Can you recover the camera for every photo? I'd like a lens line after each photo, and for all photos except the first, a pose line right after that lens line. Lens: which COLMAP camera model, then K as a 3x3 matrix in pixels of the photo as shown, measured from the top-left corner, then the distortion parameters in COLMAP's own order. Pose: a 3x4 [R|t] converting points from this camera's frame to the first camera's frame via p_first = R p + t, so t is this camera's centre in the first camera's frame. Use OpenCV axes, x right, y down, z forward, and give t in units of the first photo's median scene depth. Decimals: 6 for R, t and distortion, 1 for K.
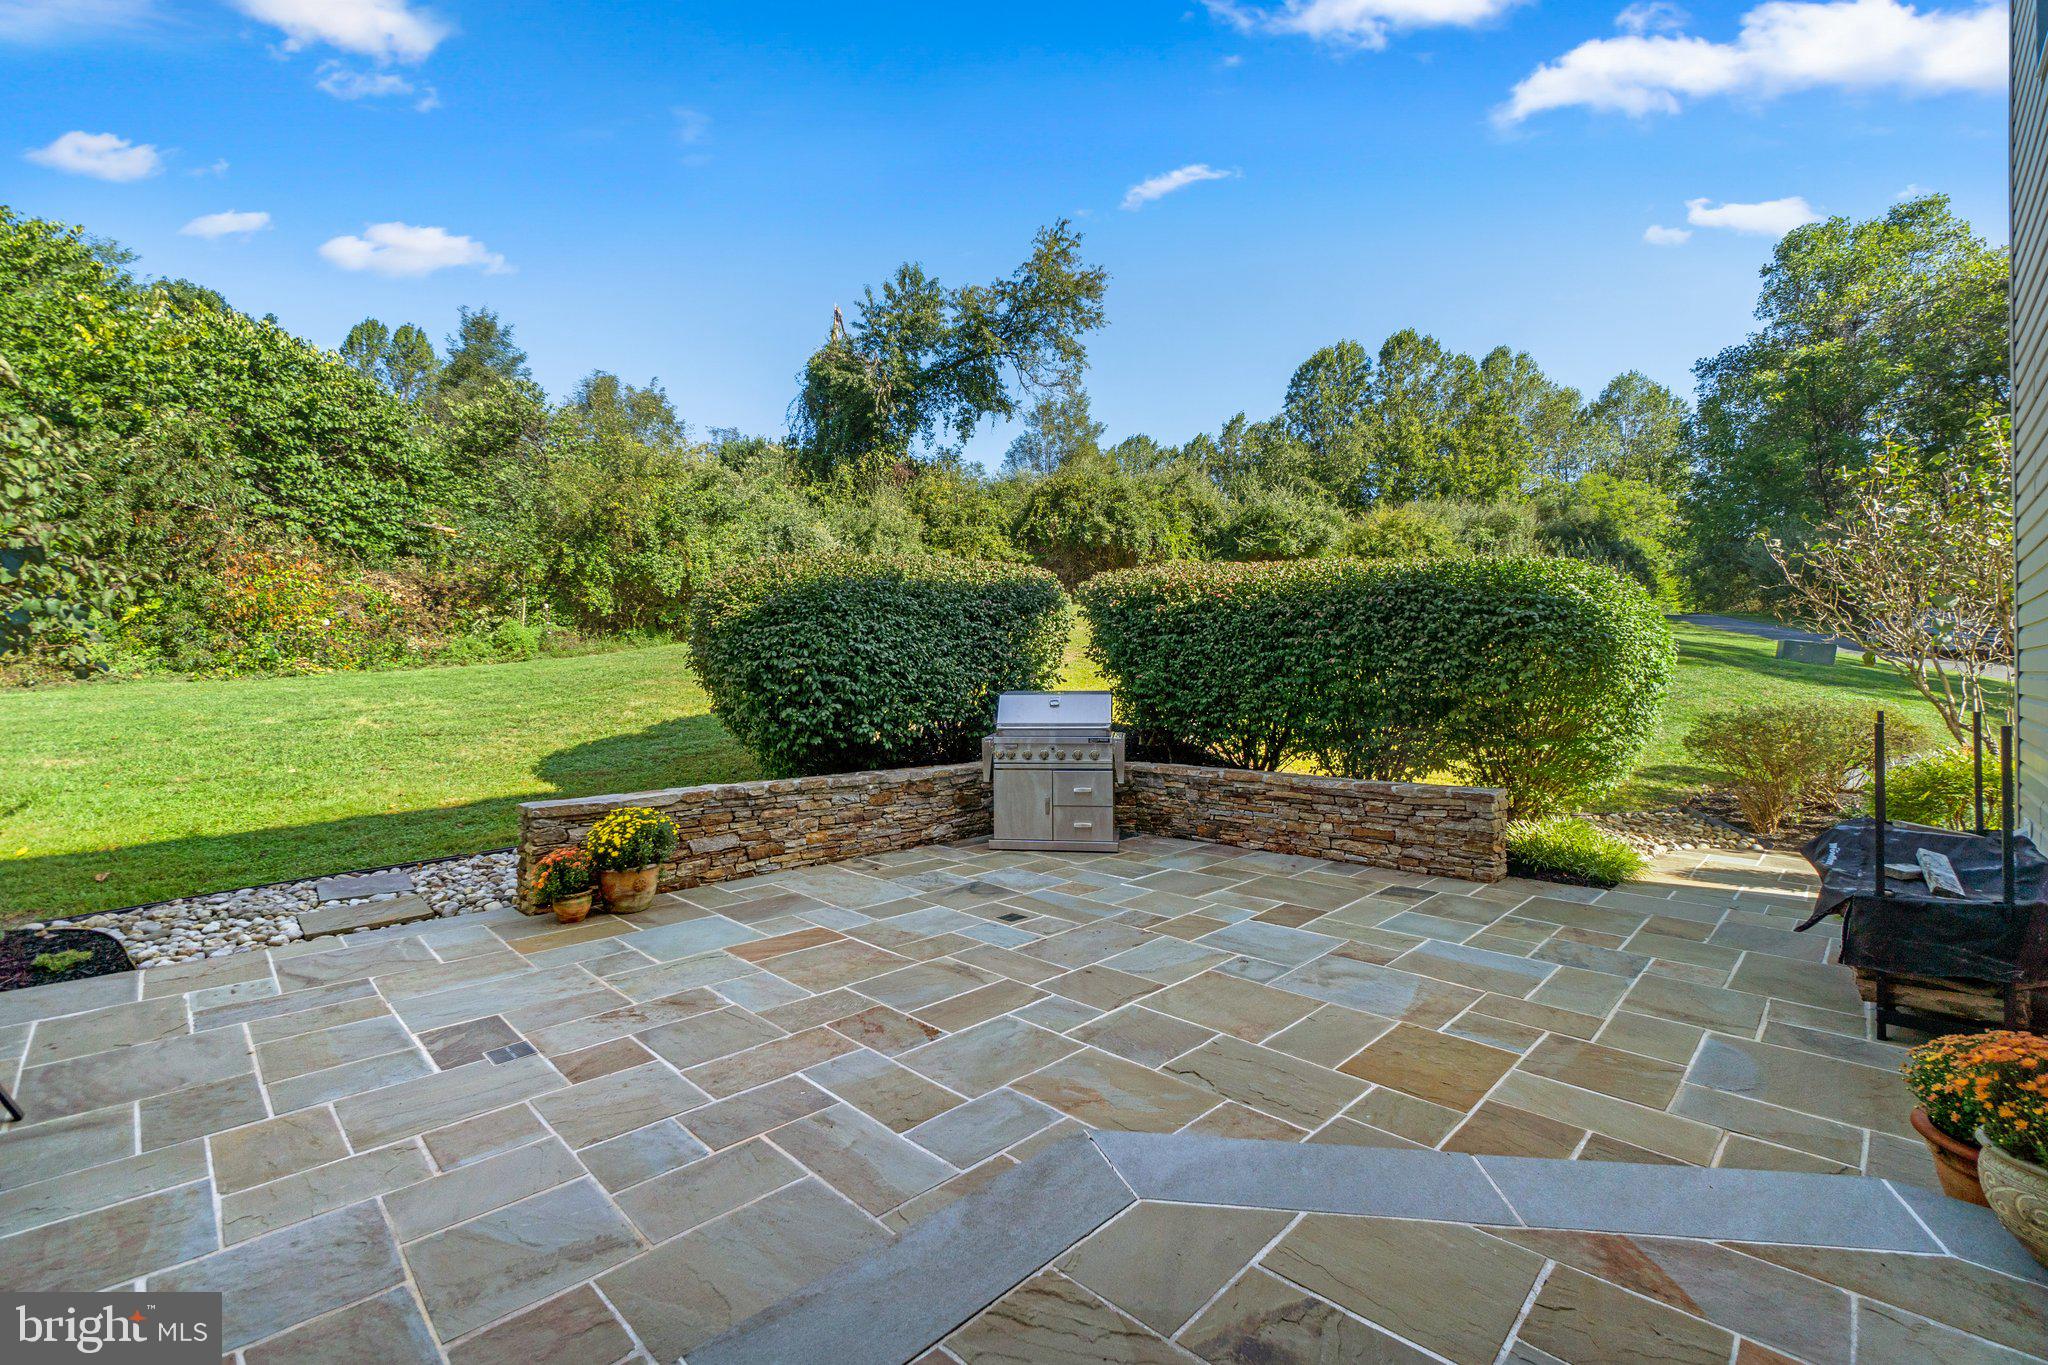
lens RADIAL K [[880.8, 0, 1010.1], [0, 880.8, 679.0], [0, 0, 1]] dist [0.000624, -0.000227]
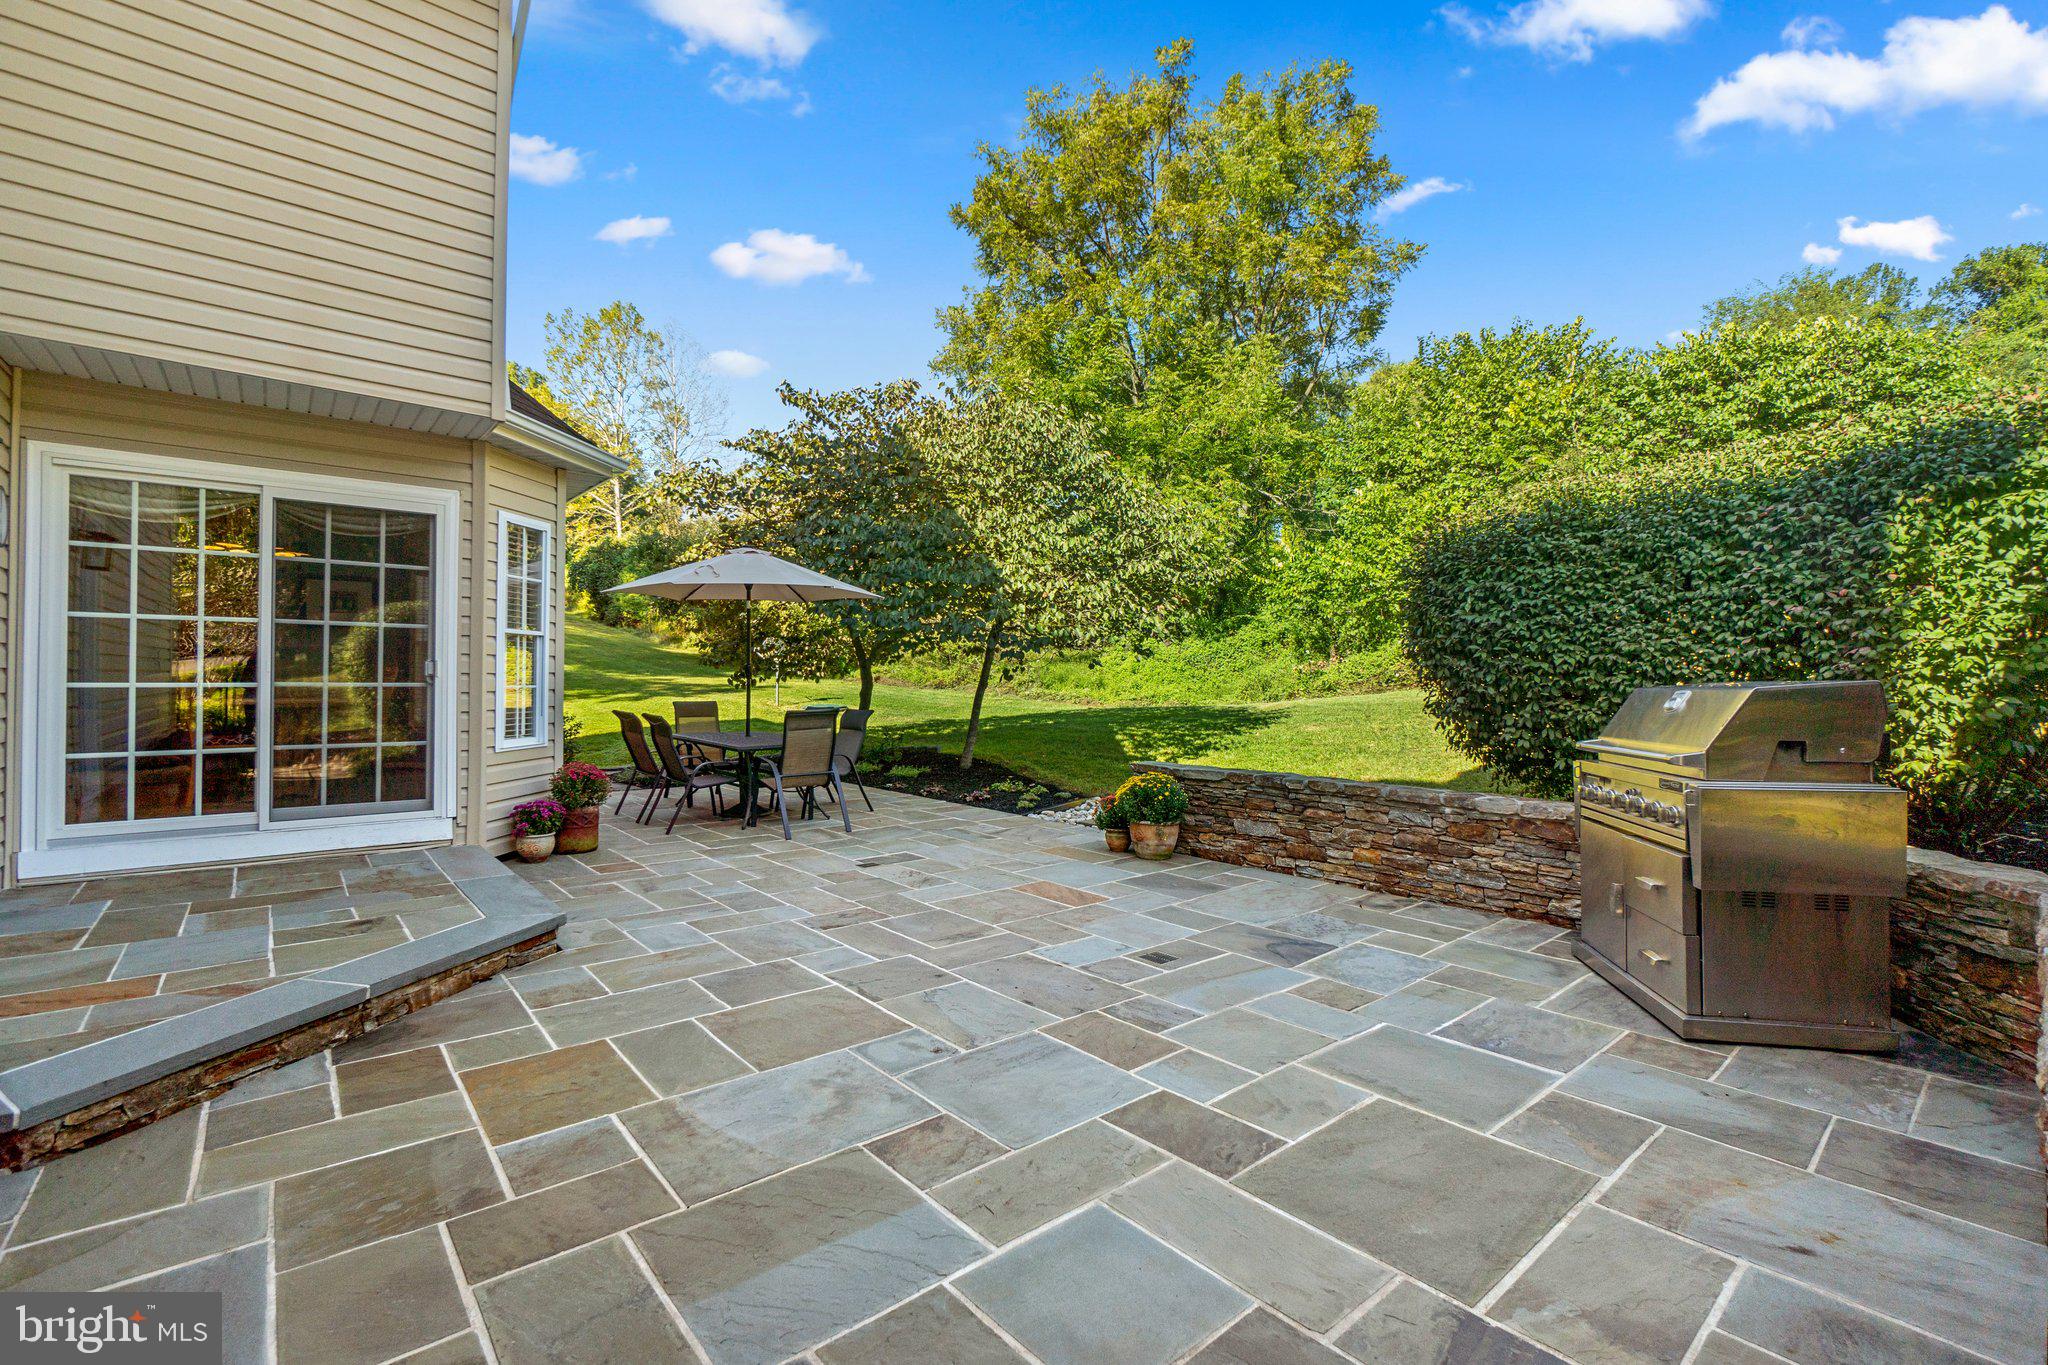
lens RADIAL K [[880.8, 0, 1010.1], [0, 880.8, 679.0], [0, 0, 1]] dist [0.000624, -0.000227]
pose [[-0.088663, -0.003336, -0.996056, 0.940113], [-0.007682, 0.999967, -0.002665, 0.029113], [0.996032, 0.007416, -0.088685, 1.101417]]
